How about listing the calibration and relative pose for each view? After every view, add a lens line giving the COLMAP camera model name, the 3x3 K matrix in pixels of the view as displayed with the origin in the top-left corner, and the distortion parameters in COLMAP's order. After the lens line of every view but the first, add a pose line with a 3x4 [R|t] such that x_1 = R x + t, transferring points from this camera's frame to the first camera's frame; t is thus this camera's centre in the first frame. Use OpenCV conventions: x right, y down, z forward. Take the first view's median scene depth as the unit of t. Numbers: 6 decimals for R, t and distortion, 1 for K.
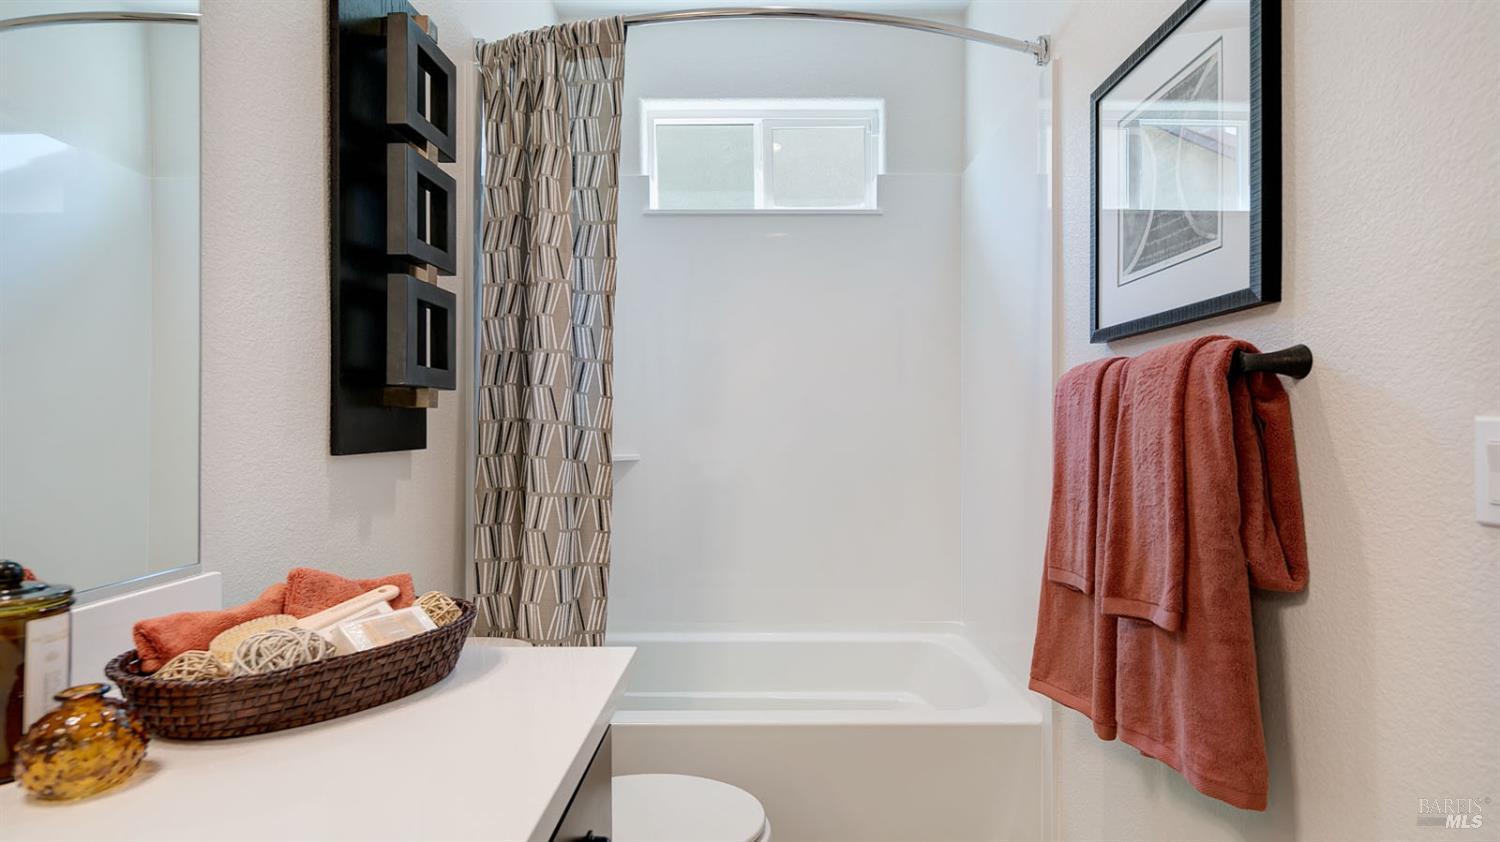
lens RADIAL K [[726.7, 0, 754.6], [0, 726.7, 430.5], [0, 0, 1]] dist [0.001148, -0.000196]
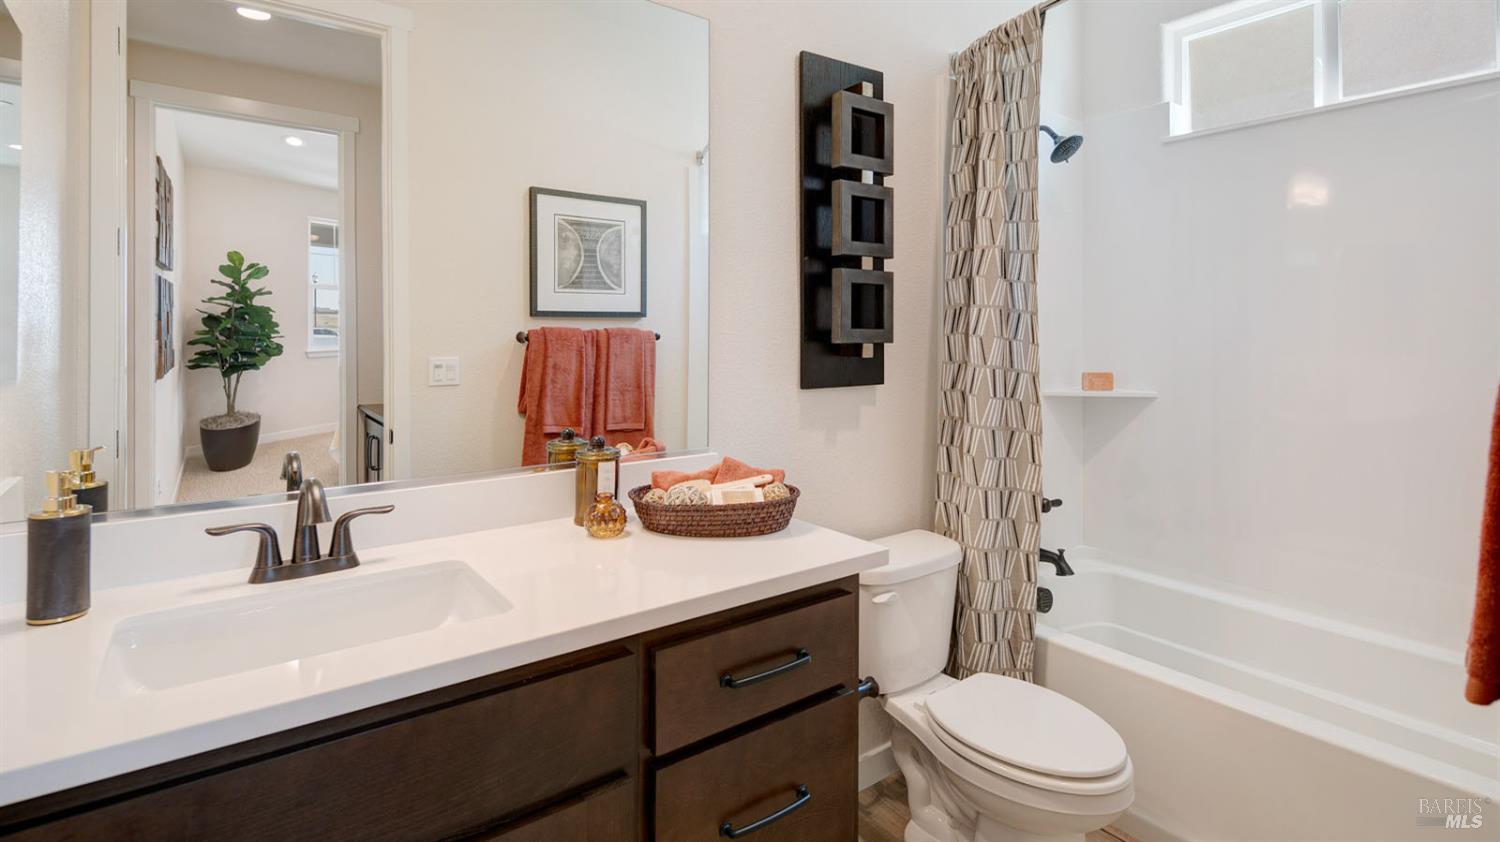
lens RADIAL K [[751.7, 0, 780.7], [0, 751.7, 341.2], [0, 0, 1]] dist [0.000939, -0.001346]
pose [[0.617617, 0.012346, -0.786382, 0.477251], [-0.008358, 0.999923, 0.009134, -0.059503], [0.786434, 0.000931, 0.617673, -0.023323]]
